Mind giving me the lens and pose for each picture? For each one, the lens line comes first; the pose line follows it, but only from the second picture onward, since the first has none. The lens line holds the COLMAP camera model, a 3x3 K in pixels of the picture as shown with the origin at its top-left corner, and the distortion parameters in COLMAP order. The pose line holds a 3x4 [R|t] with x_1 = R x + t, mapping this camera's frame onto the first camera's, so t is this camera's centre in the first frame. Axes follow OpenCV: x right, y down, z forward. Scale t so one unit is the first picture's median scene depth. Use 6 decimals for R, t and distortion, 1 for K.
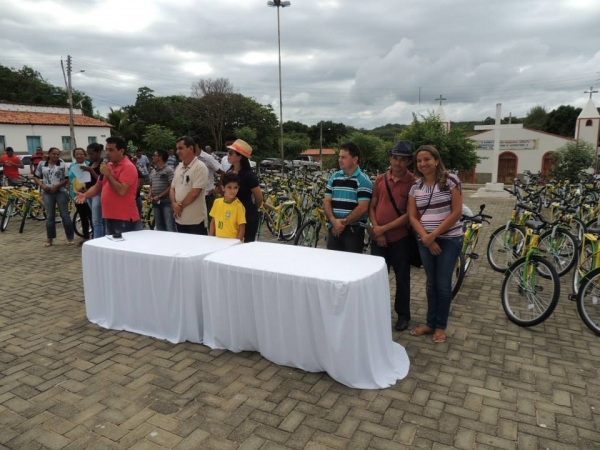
lens RADIAL K [[429.1, 0, 300.5], [0, 429.1, 222.2], [0, 0, 1]] dist [-0.020502, 0.002987]
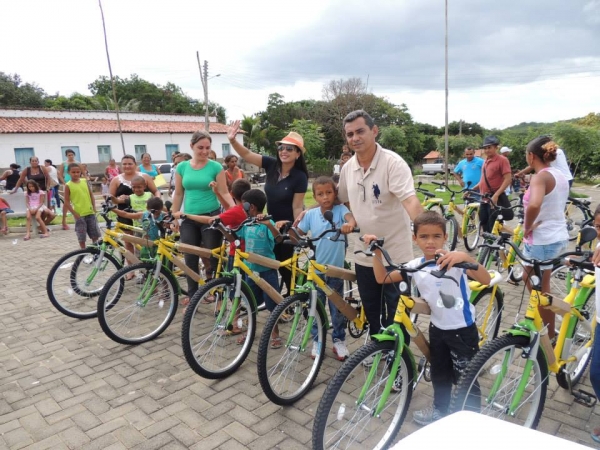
lens RADIAL K [[429.1, 0, 301.6], [0, 429.1, 223.6], [0, 0, 1]] dist [-0.020502, 0.002987]
pose [[0.963011, 0.013300, -0.269135, -0.043253], [-0.015987, 0.999842, -0.007794, -0.010186], [0.268989, 0.011808, 0.963071, 0.081127]]
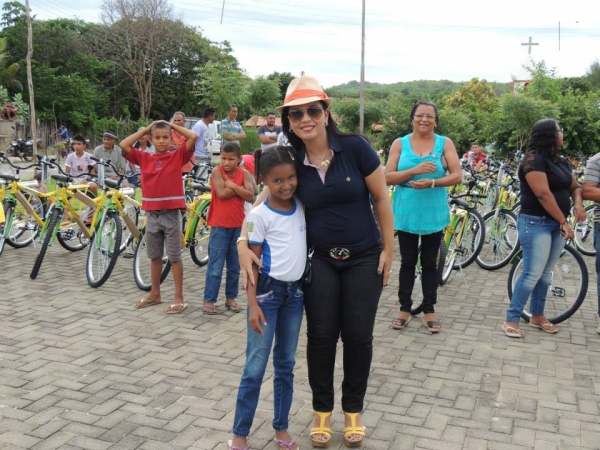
lens RADIAL K [[686.4, 0, 300.9], [0, 686.4, 222.2], [0, 0, 1]] dist [-0.035012, 0.000000]
pose [[0.990977, 0.008328, 0.133776, -0.124100], [-0.006006, 0.999825, -0.017745, -0.006907], [-0.133900, 0.016782, 0.990853, 0.055619]]
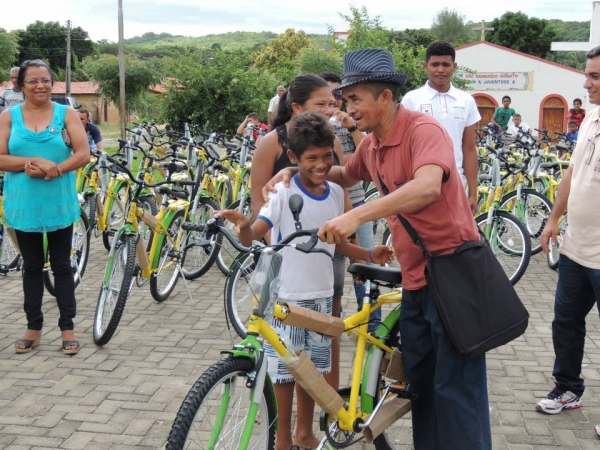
lens RADIAL K [[894.1, 0, 302.8], [0, 894.1, 225.9], [0, 0, 1]] dist [-0.071802, 0.000000]
pose [[0.931548, -0.036157, 0.361816, -0.101836], [0.040205, 0.999185, -0.003663, -0.007017], [-0.361388, 0.017959, 0.932242, 0.054336]]
